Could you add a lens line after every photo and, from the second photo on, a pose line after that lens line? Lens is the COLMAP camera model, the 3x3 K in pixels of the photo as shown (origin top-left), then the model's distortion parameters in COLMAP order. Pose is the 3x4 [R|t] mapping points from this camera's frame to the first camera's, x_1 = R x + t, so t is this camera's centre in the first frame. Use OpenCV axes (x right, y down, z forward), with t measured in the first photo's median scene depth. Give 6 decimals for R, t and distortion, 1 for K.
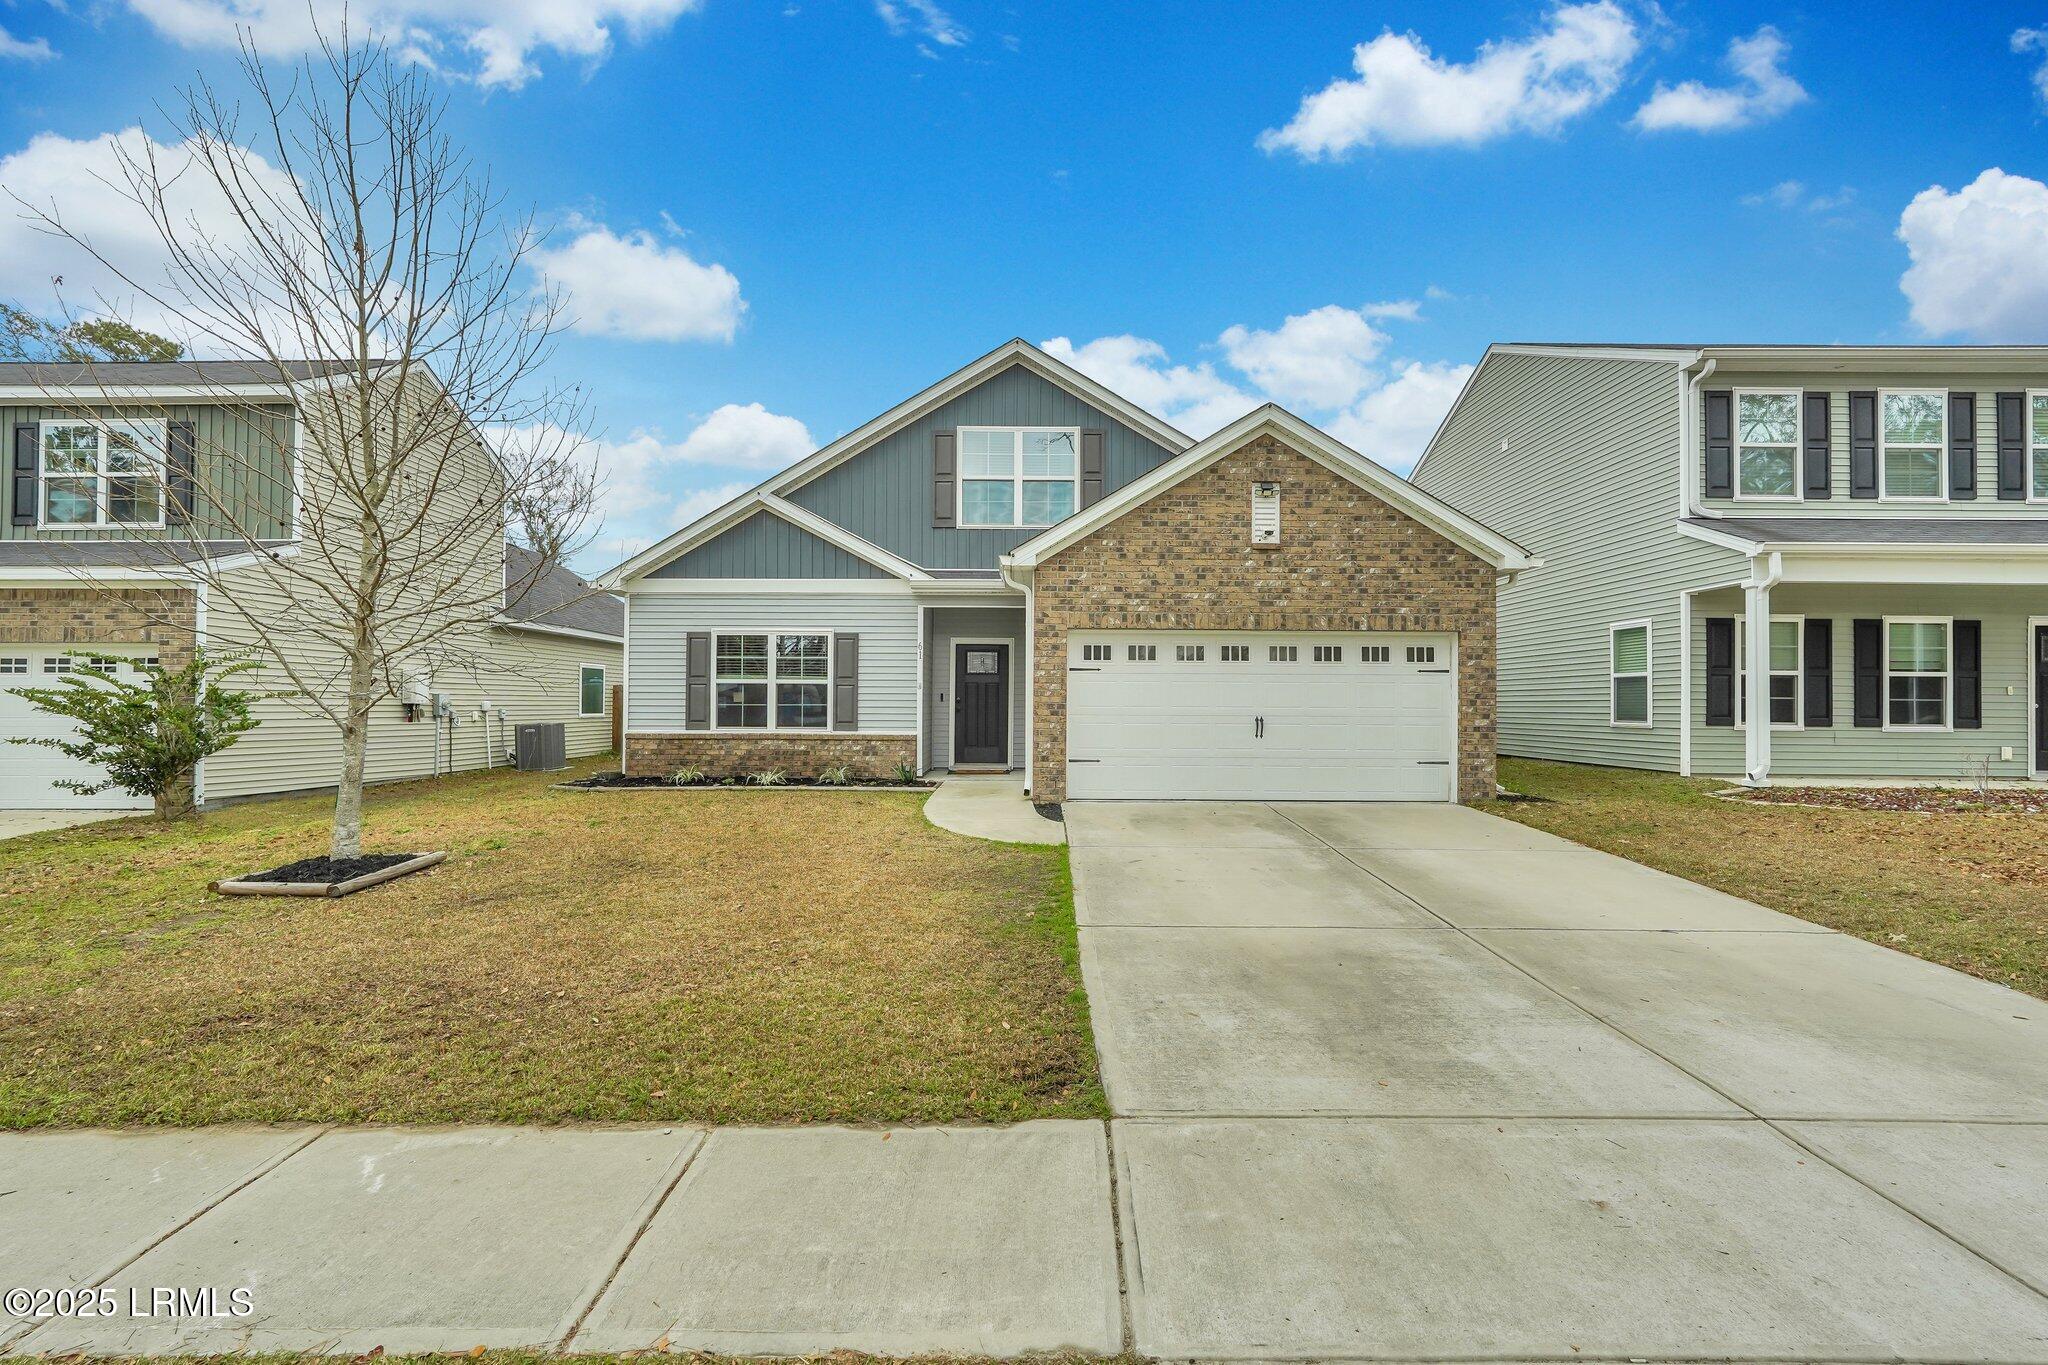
lens RADIAL K [[930.6, 0, 1022.4], [0, 930.6, 704.7], [0, 0, 1]] dist [-0.013830, 0.006156]
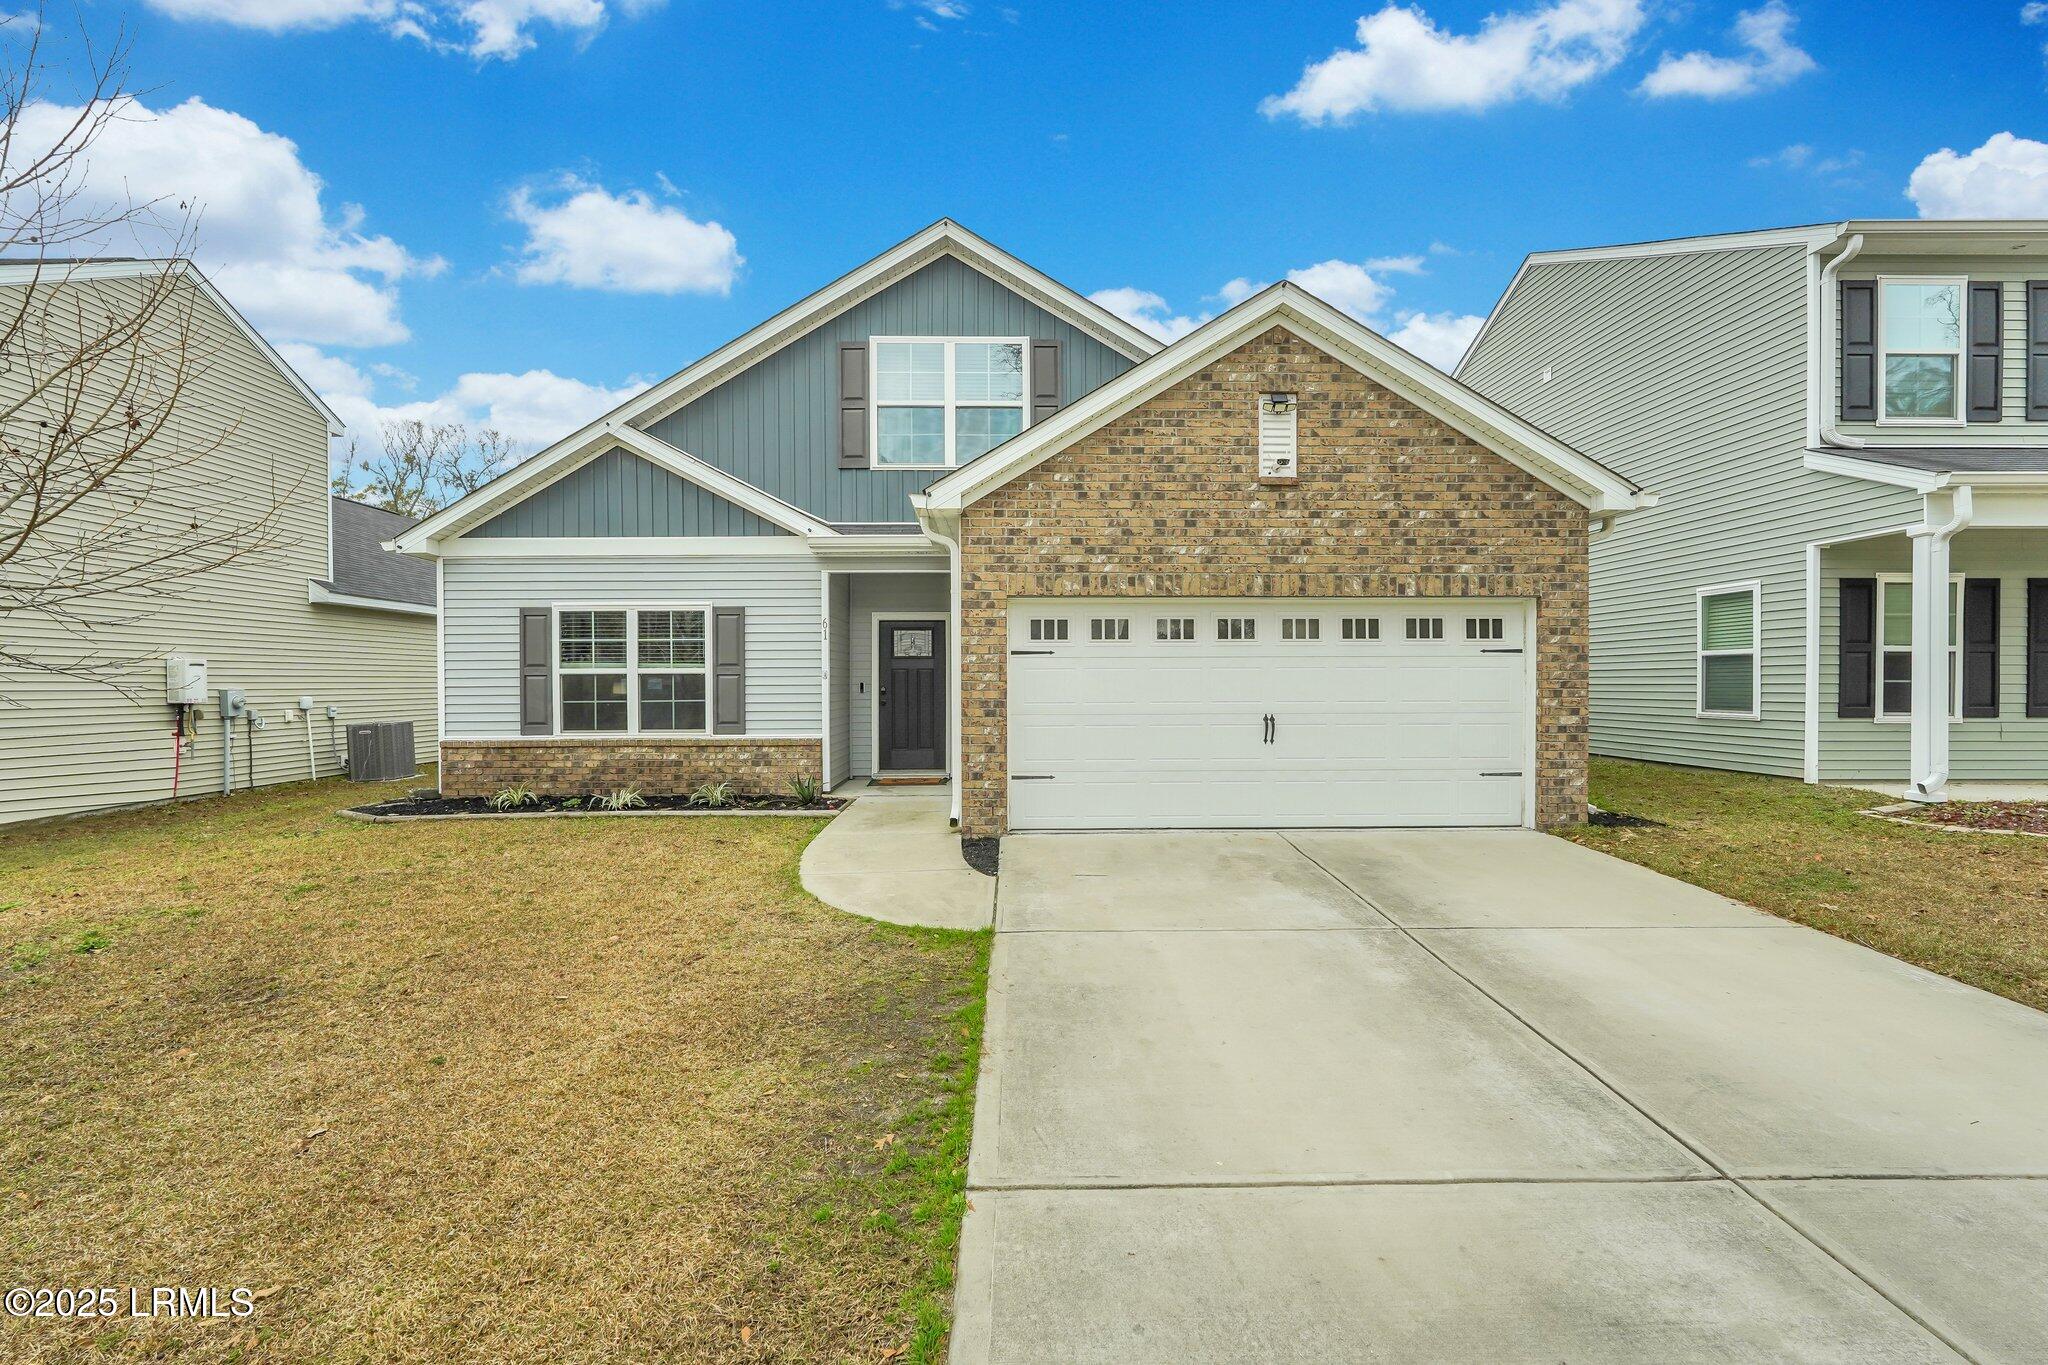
lens RADIAL K [[930.6, 0, 1023.2], [0, 930.6, 706.0], [0, 0, 1]] dist [-0.013830, 0.006156]
pose [[0.999618, -0.010713, 0.025479, 0.041620], [0.010090, 0.999651, 0.024421, -0.014141], [-0.025731, -0.024155, 0.999377, 0.272330]]
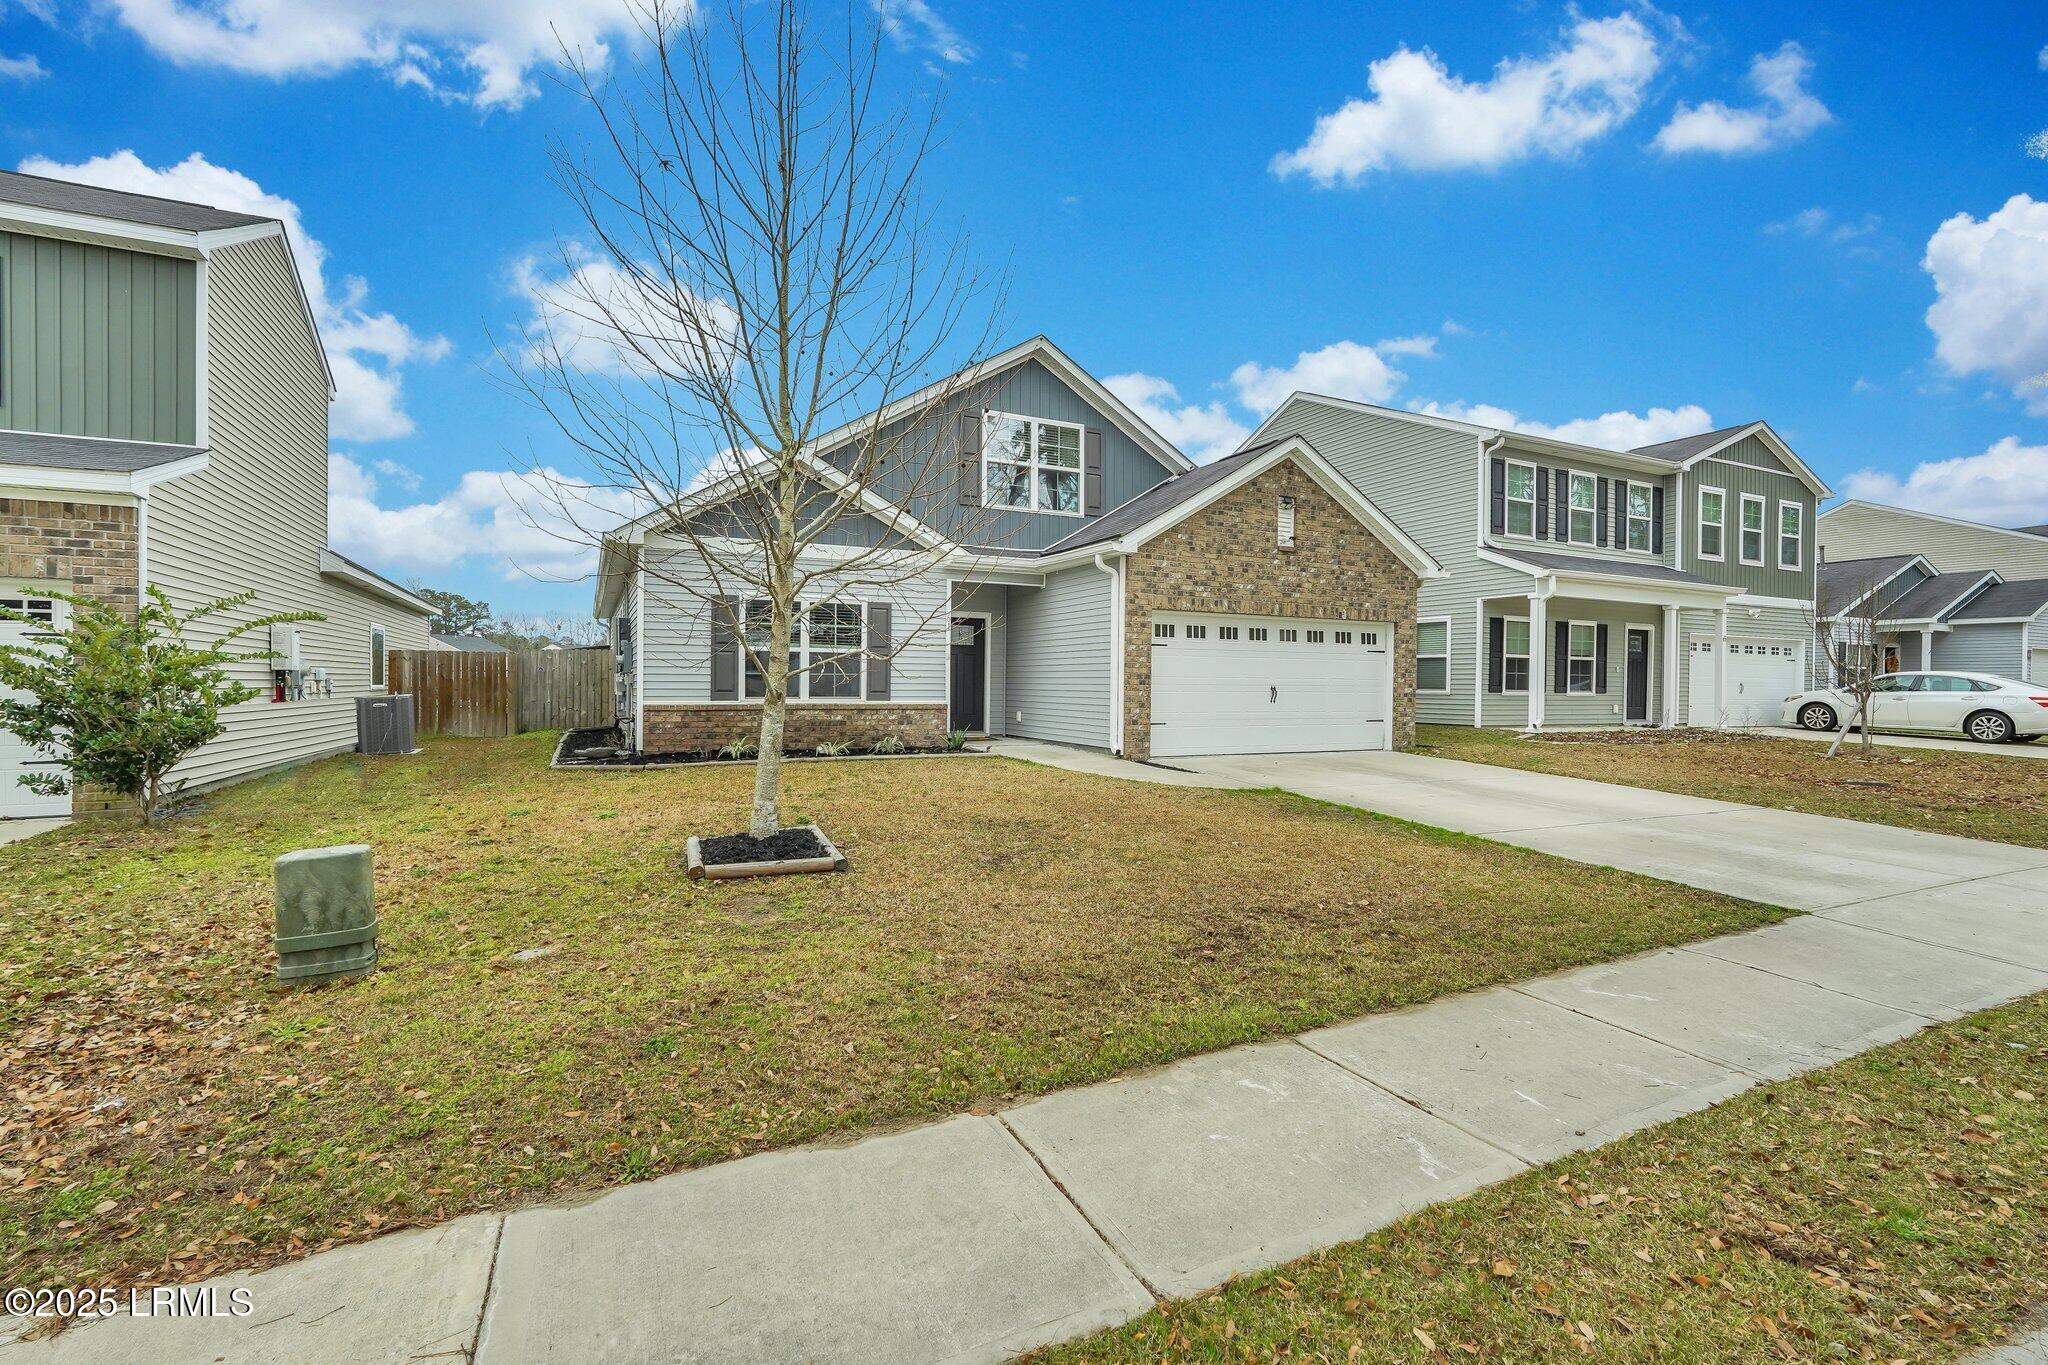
lens RADIAL K [[930.6, 0, 1036.8], [0, 930.6, 703.2], [0, 0, 1]] dist [-0.013830, 0.006156]
pose [[0.891745, -0.008172, 0.452465, -0.600906], [-0.004493, 0.999628, 0.026909, 0.004339], [-0.452517, -0.026029, 0.891376, 0.035309]]
